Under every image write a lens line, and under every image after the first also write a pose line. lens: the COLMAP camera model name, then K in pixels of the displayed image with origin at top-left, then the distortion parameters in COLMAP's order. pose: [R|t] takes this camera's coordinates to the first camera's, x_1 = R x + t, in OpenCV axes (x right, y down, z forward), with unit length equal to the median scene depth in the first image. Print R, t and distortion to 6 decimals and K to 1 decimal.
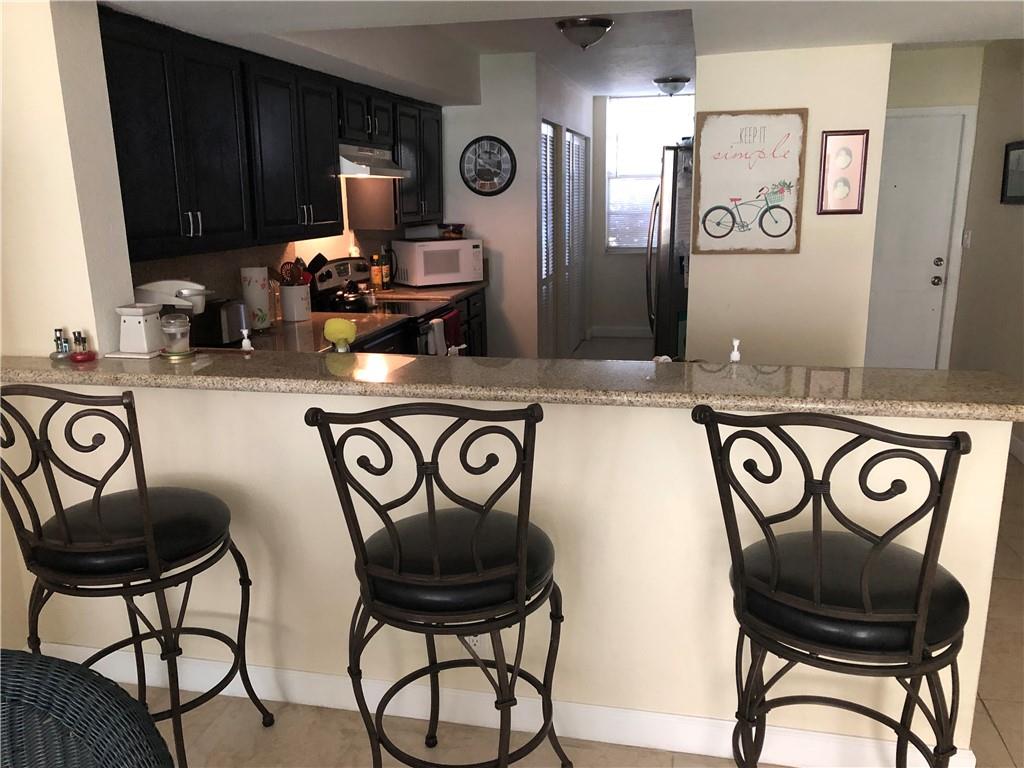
lens RADIAL K [[836.3, 0, 525.4], [0, 836.3, 385.5], [0, 0, 1]] dist [-0.002862, -0.005353]
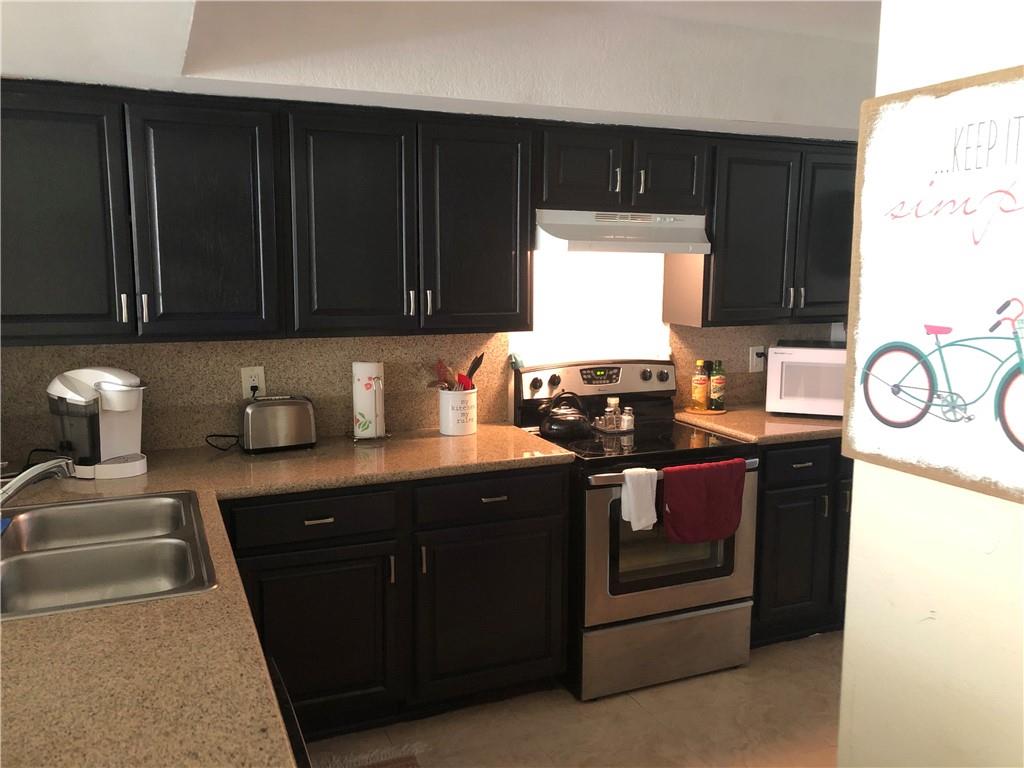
lens RADIAL K [[836.3, 0, 525.4], [0, 836.3, 385.5], [0, 0, 1]] dist [-0.002862, -0.005353]
pose [[0.591989, 0.135285, -0.794511, 0.428877], [-0.196983, 0.980200, 0.020132, -0.170907], [0.781503, 0.144587, 0.606916, 0.648964]]
